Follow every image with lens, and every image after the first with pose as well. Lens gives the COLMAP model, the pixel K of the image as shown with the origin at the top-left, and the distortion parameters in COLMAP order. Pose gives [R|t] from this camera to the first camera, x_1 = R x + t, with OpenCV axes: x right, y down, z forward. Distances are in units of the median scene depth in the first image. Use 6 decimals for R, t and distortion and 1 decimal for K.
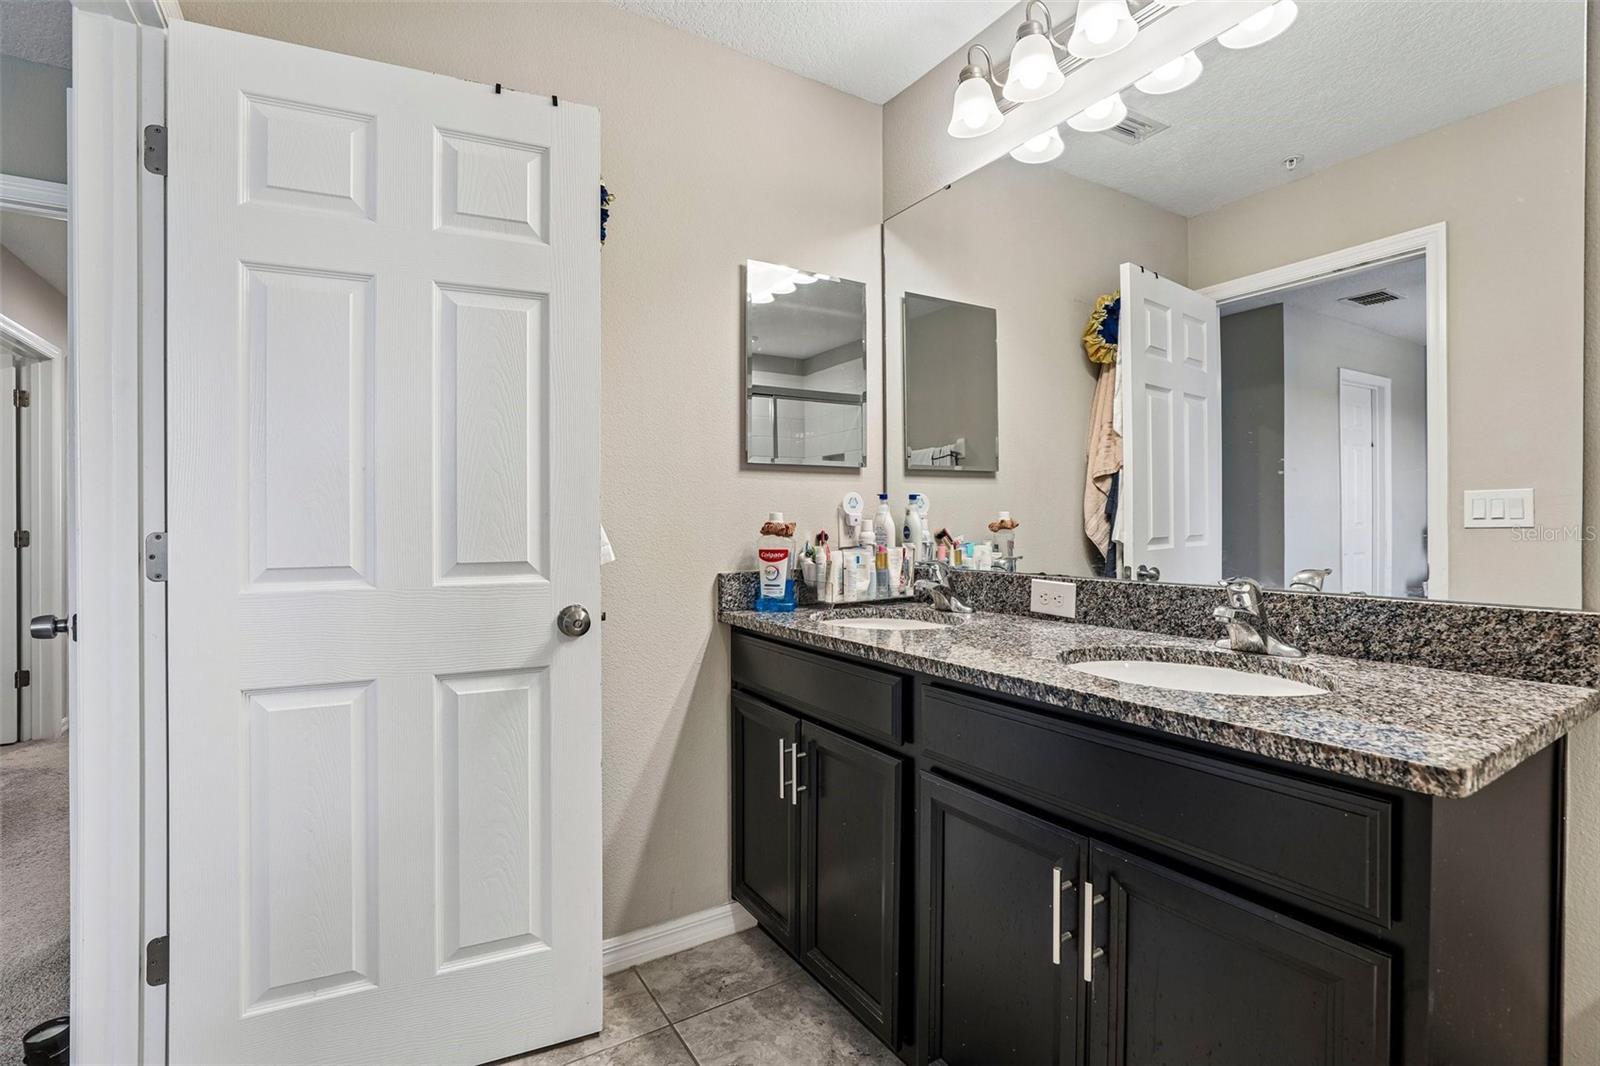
lens RADIAL K [[731.5, 0, 803.5], [0, 731.5, 527.9], [0, 0, 1]] dist [-0.040839, 0.011521]
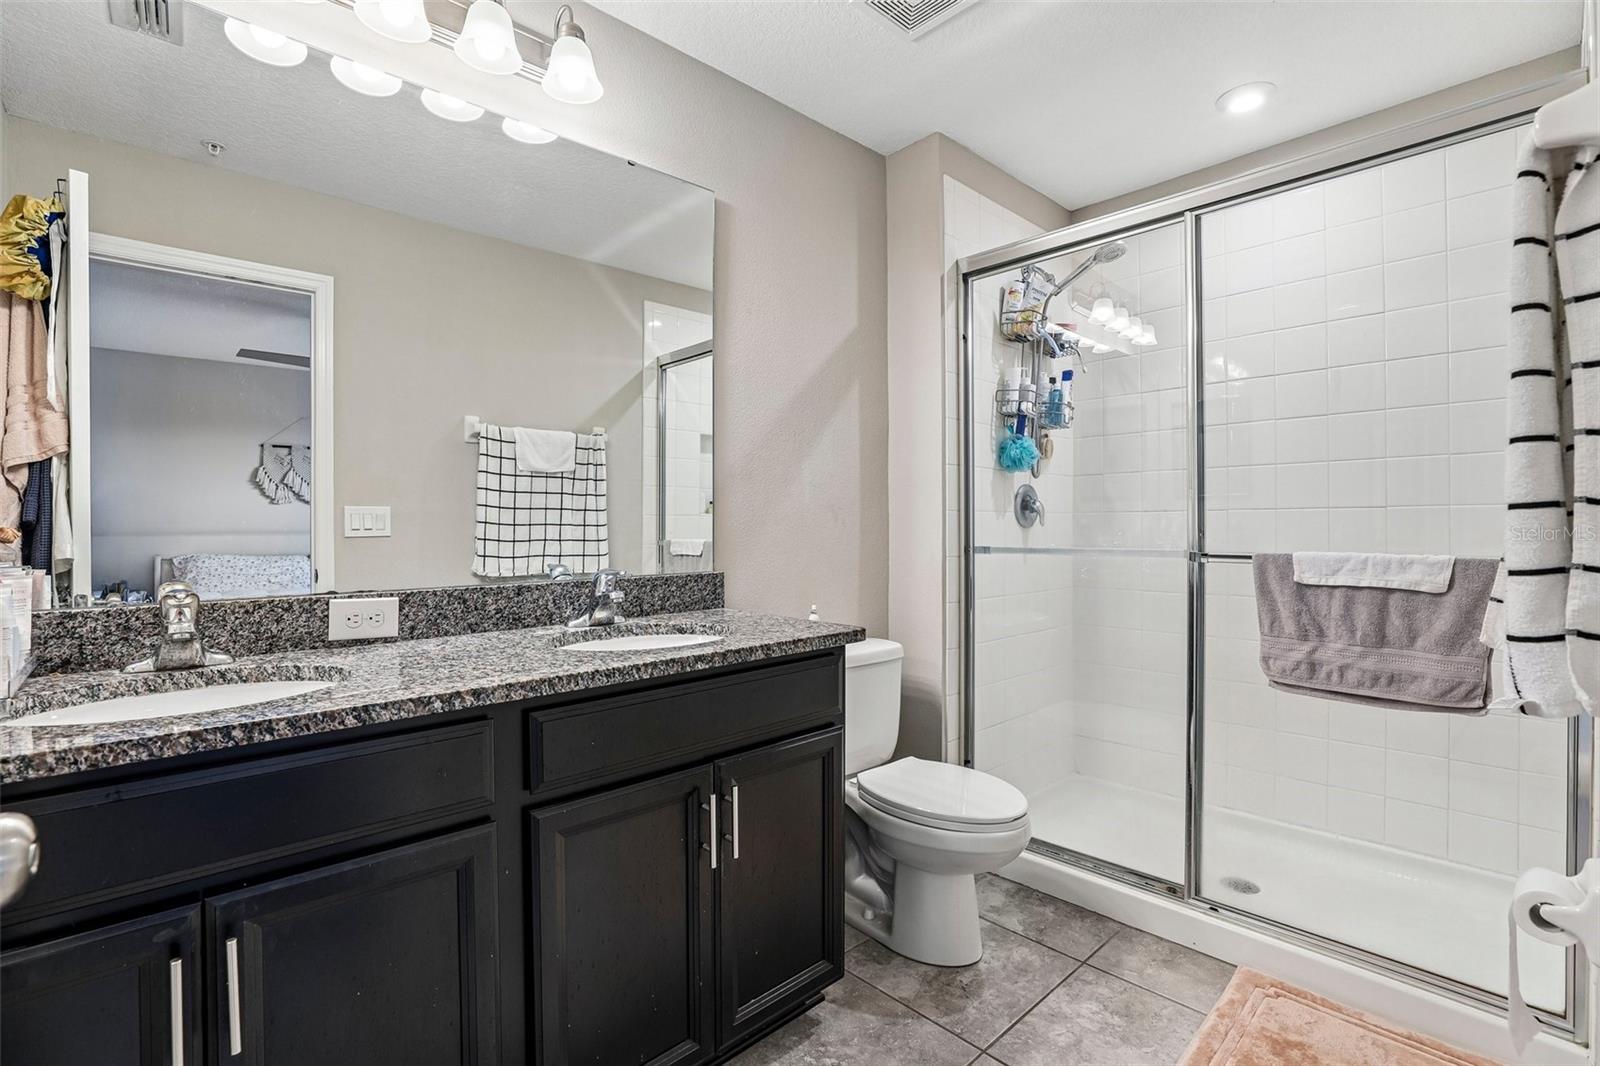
lens RADIAL K [[731.5, 0, 803.5], [0, 731.5, 527.9], [0, 0, 1]] dist [-0.040839, 0.011521]
pose [[-0.186925, 0.006449, 0.982353, -0.684755], [0.015933, 0.999867, -0.003532, 0.001759], [-0.982245, 0.014992, -0.187003, 0.764484]]
